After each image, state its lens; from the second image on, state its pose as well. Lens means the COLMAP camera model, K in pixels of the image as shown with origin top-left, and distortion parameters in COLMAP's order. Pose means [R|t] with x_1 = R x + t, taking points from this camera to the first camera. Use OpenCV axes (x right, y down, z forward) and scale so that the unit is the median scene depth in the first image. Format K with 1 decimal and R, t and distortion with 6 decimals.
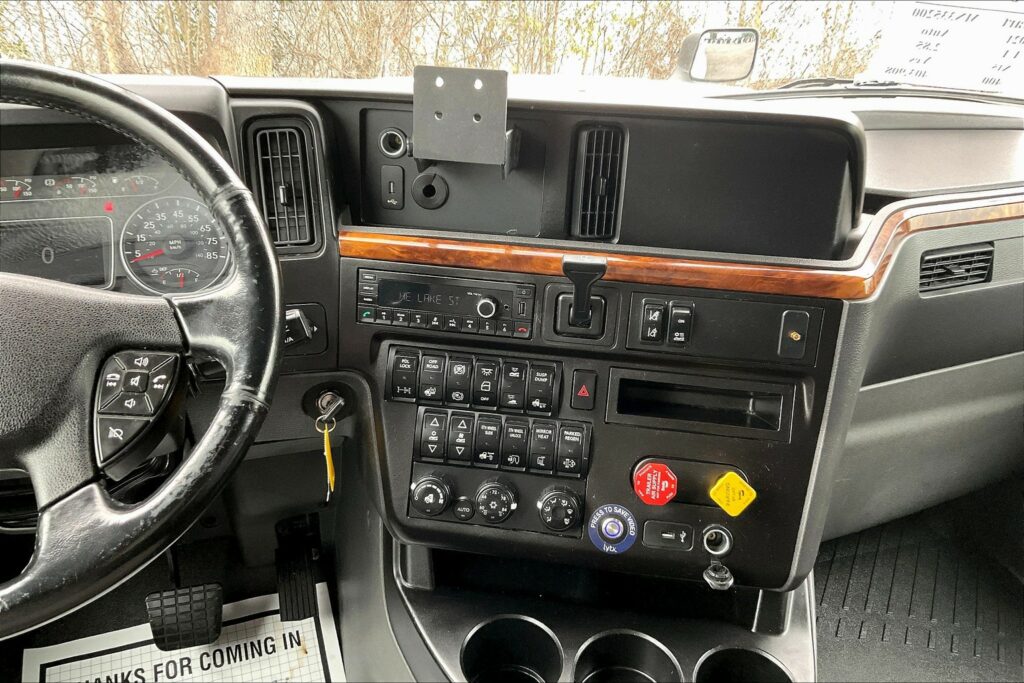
lens RADIAL K [[871.5, 0, 504.8], [0, 871.5, 335.6], [0, 0, 1]] dist [0.062189, -0.122723]
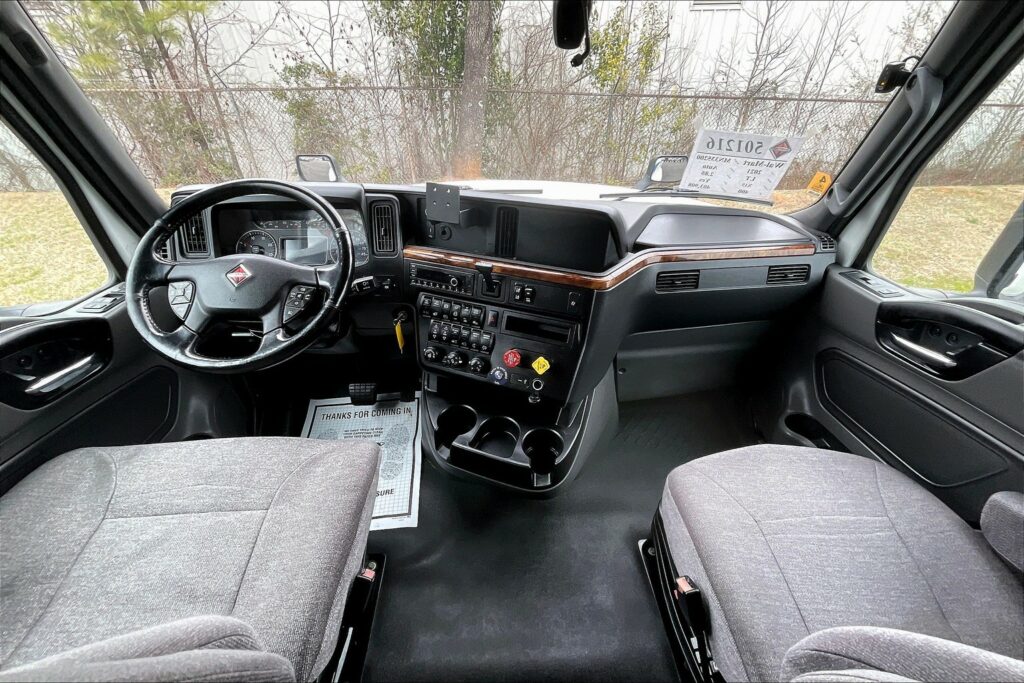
lens RADIAL K [[417.1, 0, 487.6], [0, 417.1, 339.2], [0, 0, 1]] dist [-0.005545, -0.000402]
pose [[0.971560, 0.106198, -0.211644, 0.331647], [-0.085528, 0.990834, 0.104557, -0.001754], [0.220808, -0.083482, 0.971738, -0.145517]]
